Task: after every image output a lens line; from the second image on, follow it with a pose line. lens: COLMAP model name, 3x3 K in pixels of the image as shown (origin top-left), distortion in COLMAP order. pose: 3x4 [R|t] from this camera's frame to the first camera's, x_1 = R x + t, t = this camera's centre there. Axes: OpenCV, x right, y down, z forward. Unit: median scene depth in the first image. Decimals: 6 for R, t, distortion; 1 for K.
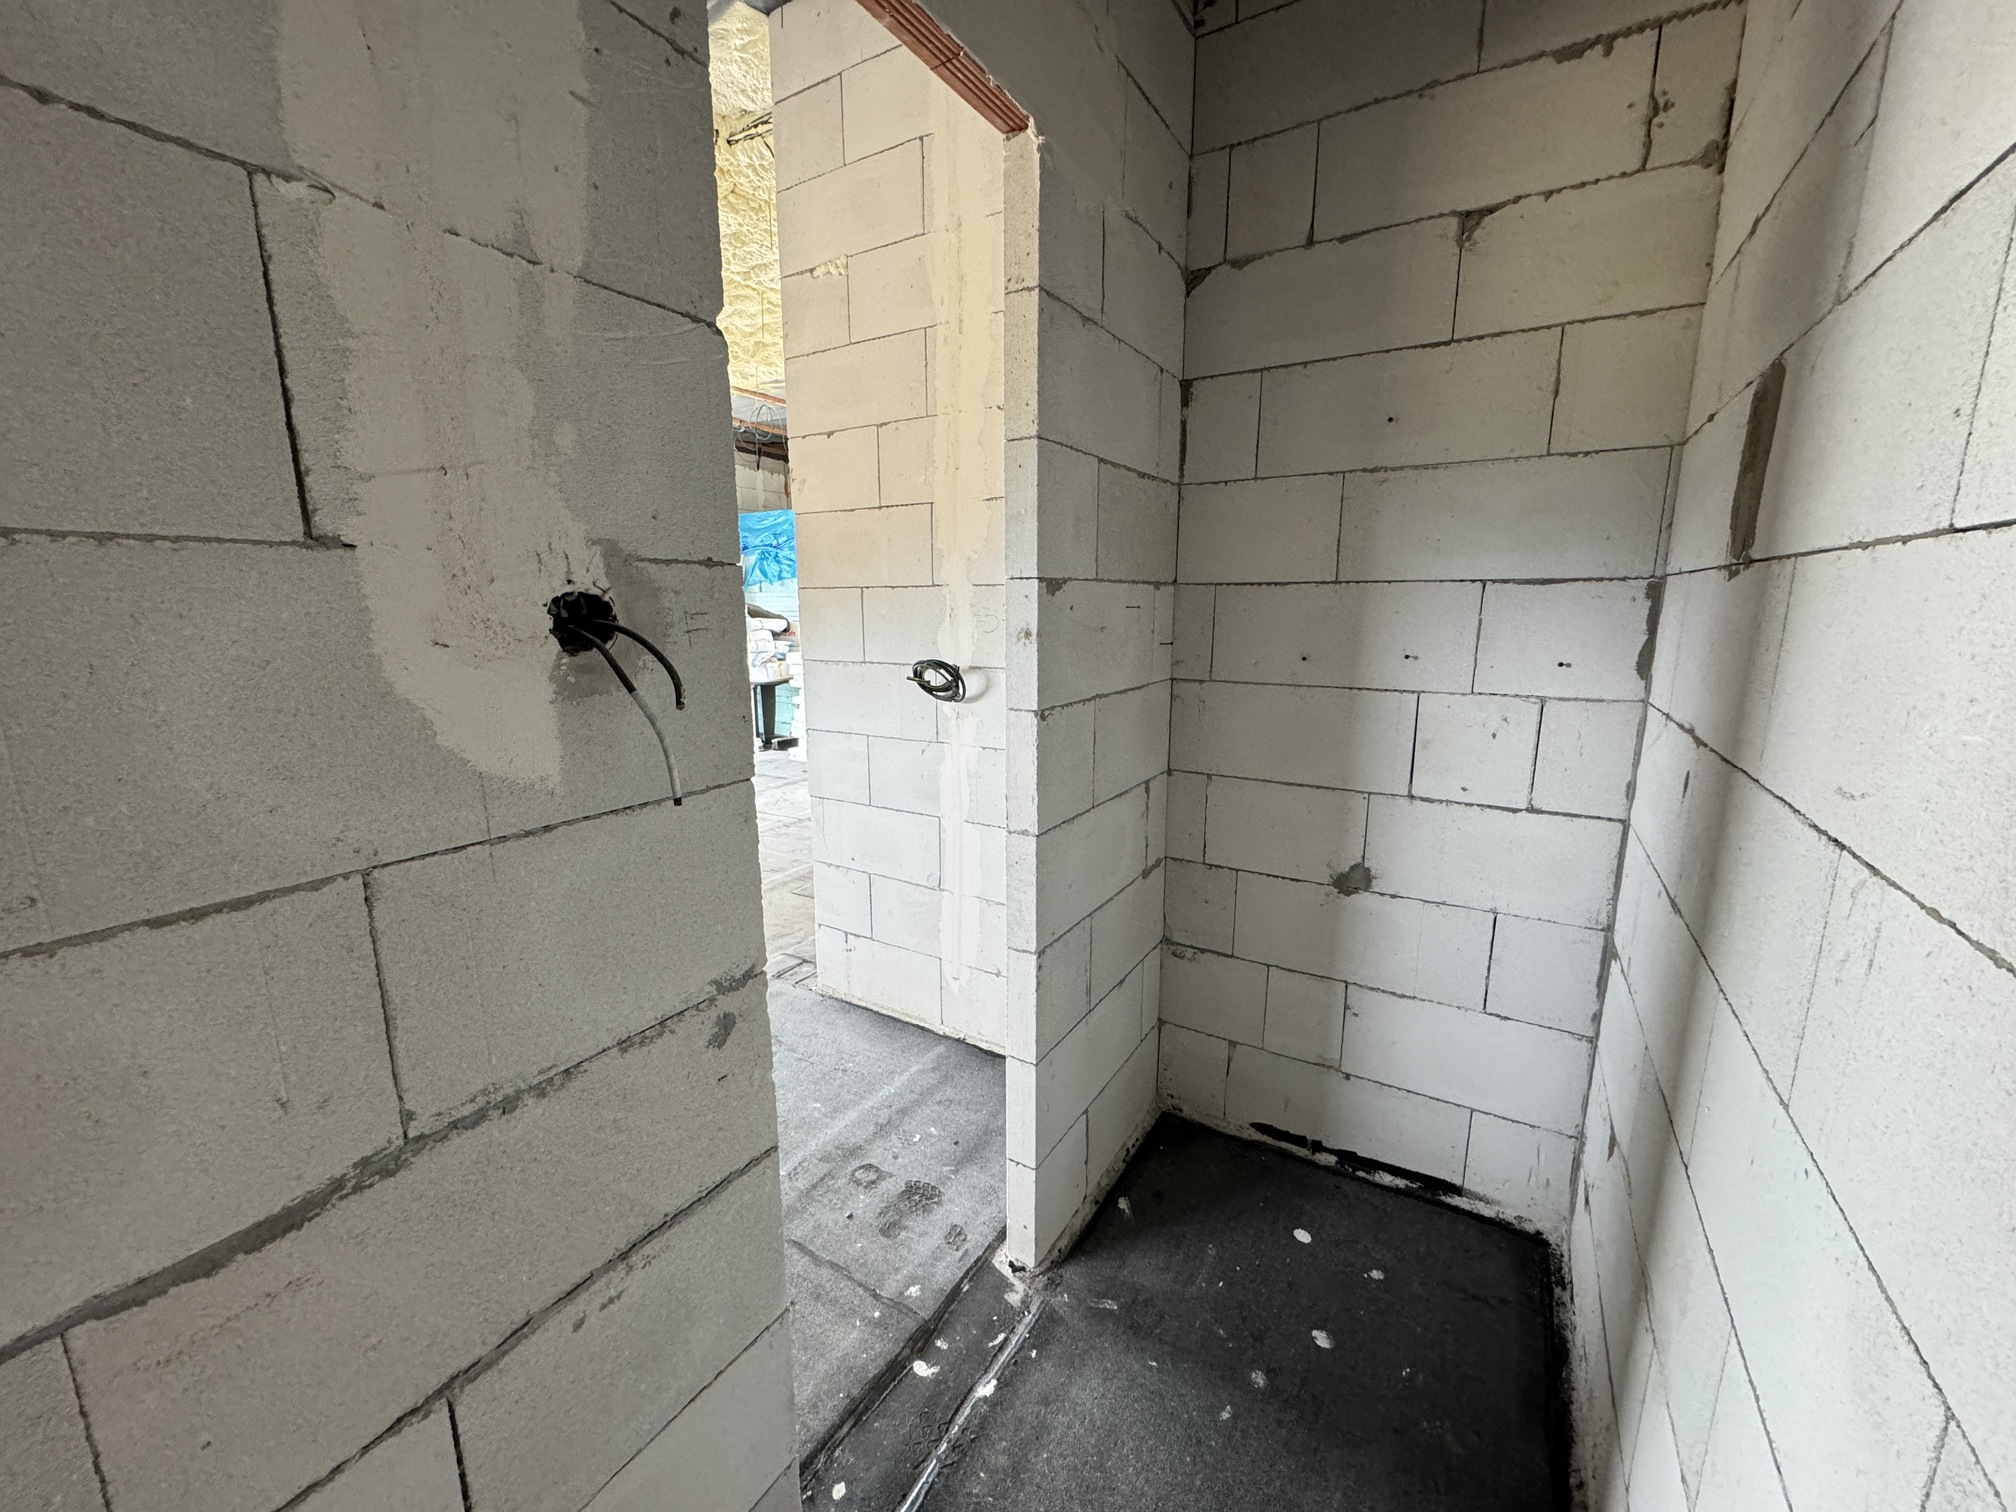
lens RADIAL K [[803.2, 0, 1002.7], [0, 803.2, 756.6], [0, 0, 1]] dist [-0.002166, 0.000061]
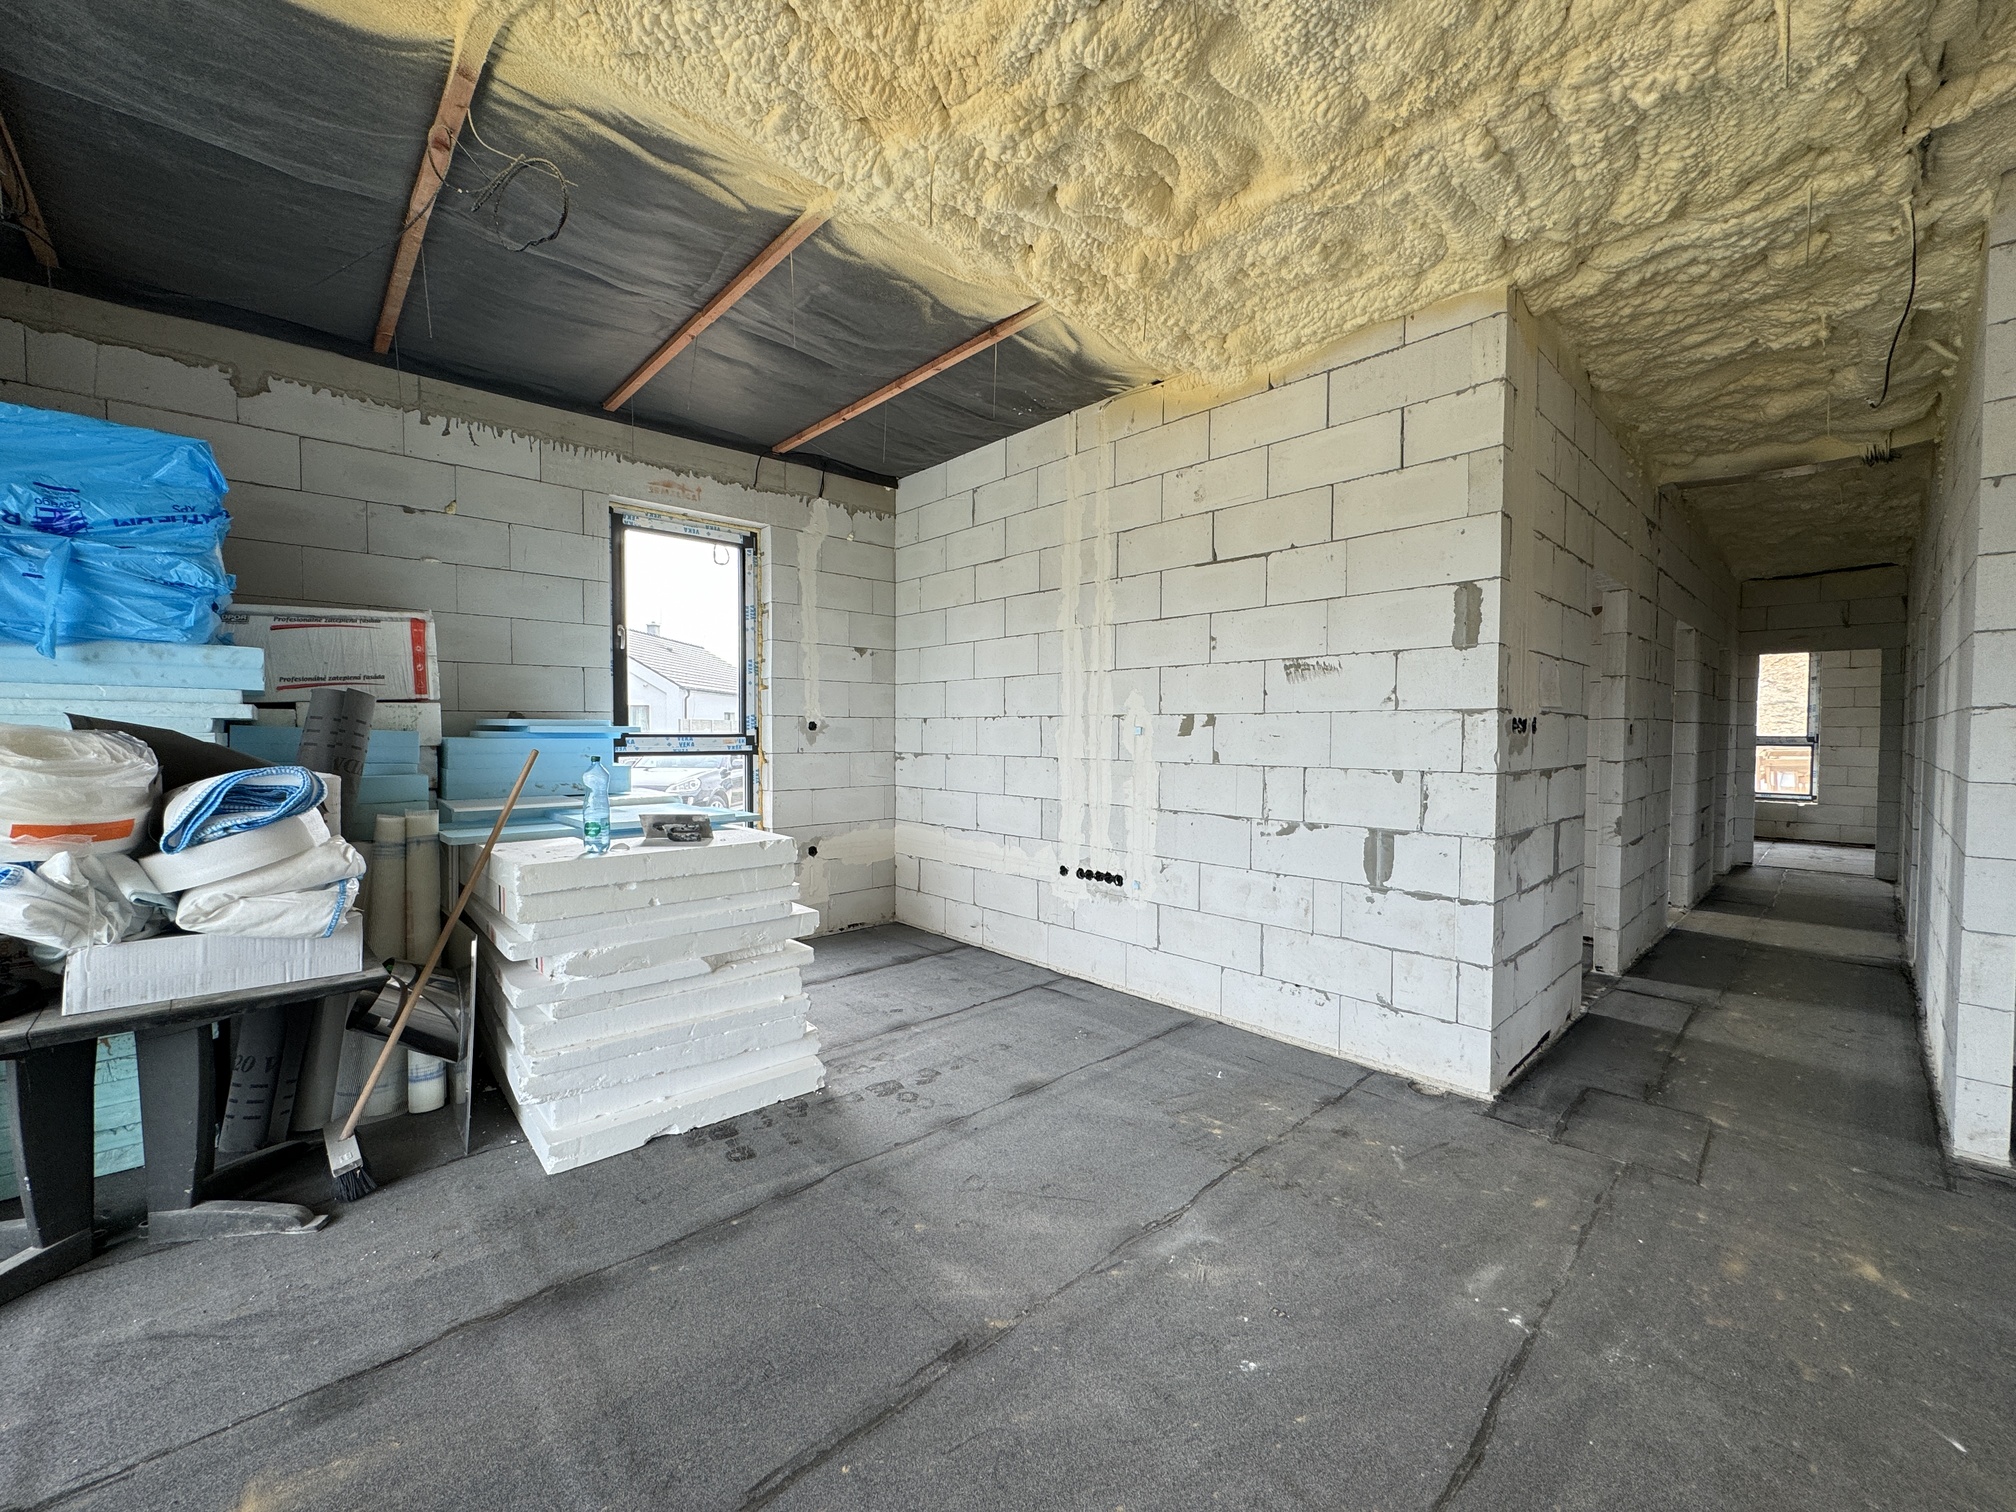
lens RADIAL K [[803.2, 0, 1008.1], [0, 803.2, 755.1], [0, 0, 1]] dist [-0.002166, 0.000061]
pose [[0.261276, -0.026844, 0.964891, -0.511485], [0.180356, 0.983367, -0.021479, -0.122533], [-0.948265, 0.179636, 0.261772, 0.665554]]
